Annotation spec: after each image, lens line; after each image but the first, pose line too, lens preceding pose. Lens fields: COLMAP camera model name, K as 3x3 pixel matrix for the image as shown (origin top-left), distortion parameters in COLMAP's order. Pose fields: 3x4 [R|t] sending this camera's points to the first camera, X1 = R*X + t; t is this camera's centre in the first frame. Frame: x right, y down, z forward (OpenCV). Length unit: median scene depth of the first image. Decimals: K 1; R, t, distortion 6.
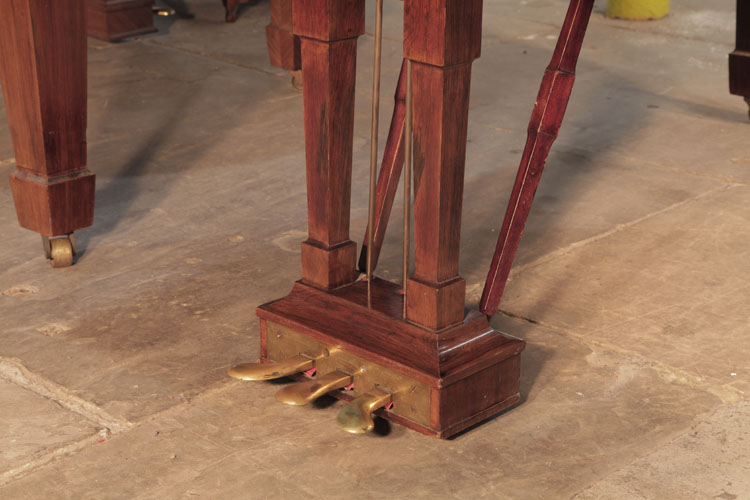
lens RADIAL K [[1471.3, 0, 374.7], [0, 1471.3, 249.6], [0, 0, 1]] dist [0.280658, 0.000000]
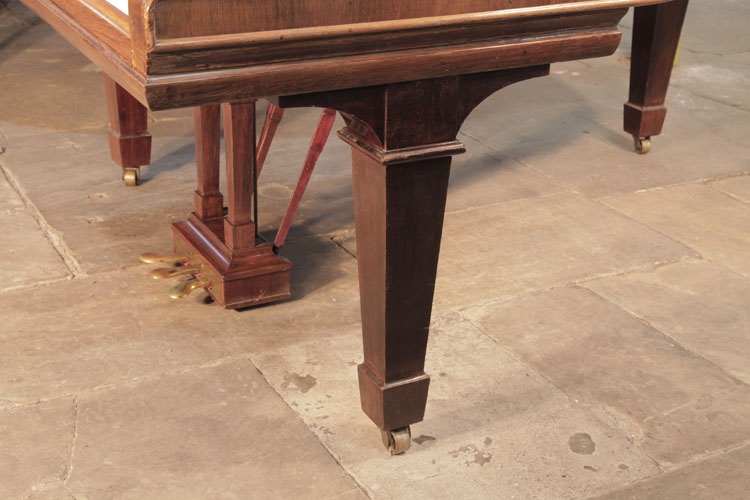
lens RADIAL K [[1101.4, 0, 376.1], [0, 1101.4, 255.5], [0, 0, 1]] dist [0.162645, 0.000000]
pose [[0.953259, 0.150886, -0.261782, 0.448895], [-0.133530, 0.987565, 0.082976, -0.058423], [0.271047, -0.044142, 0.961554, -0.193714]]
